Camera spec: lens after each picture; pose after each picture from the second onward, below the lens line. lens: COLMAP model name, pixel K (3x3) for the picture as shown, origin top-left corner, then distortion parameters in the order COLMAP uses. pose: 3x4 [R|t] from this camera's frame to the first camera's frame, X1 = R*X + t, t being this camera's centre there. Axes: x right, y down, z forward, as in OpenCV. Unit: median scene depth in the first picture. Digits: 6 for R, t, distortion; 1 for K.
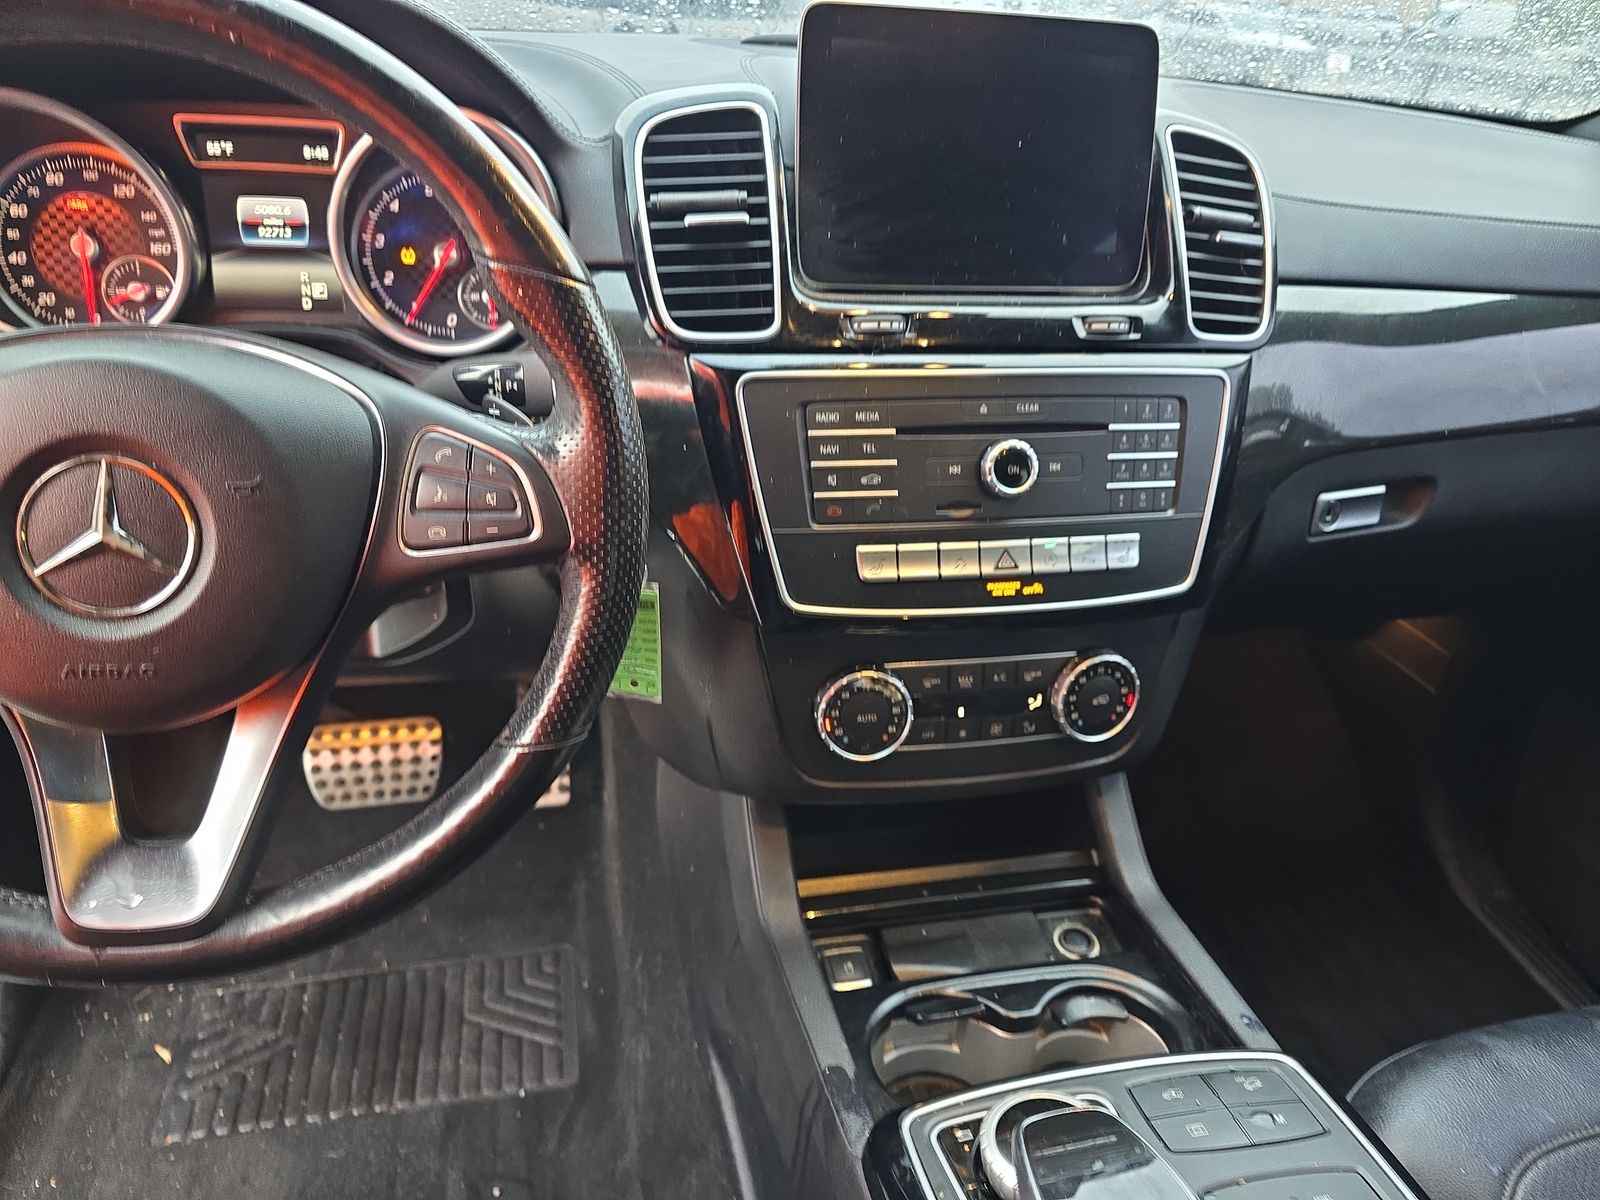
lens RADIAL K [[1083.4, 0, 800.0], [0, 1083.4, 600.0], [0, 0, 1]] dist [0.113285, -0.079793]
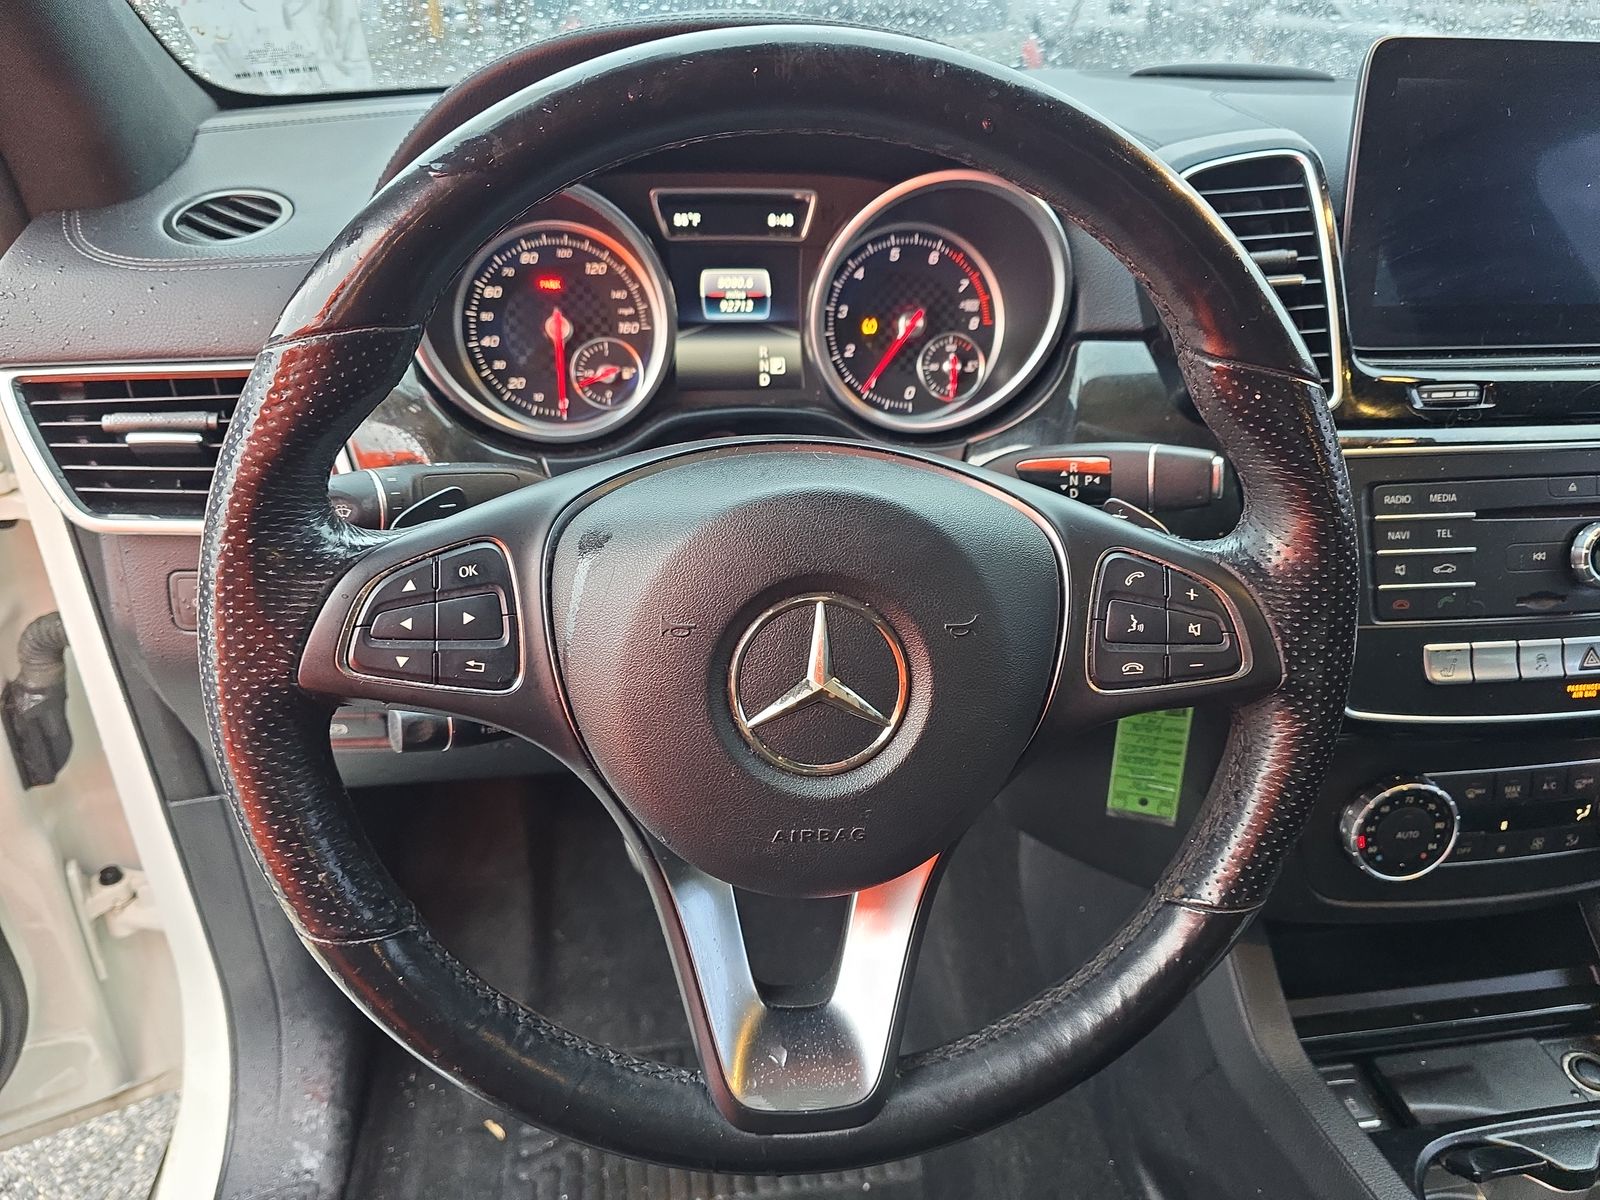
lens RADIAL K [[1082.7, 0, 832.9], [0, 1082.7, 604.9], [0, 0, 1]] dist [0.110720, -0.118870]
pose [[0.998831, -0.002808, -0.048262, -0.355625], [0.002603, 0.999987, -0.004297, -0.073639], [0.048274, 0.004167, 0.998825, 0.079179]]
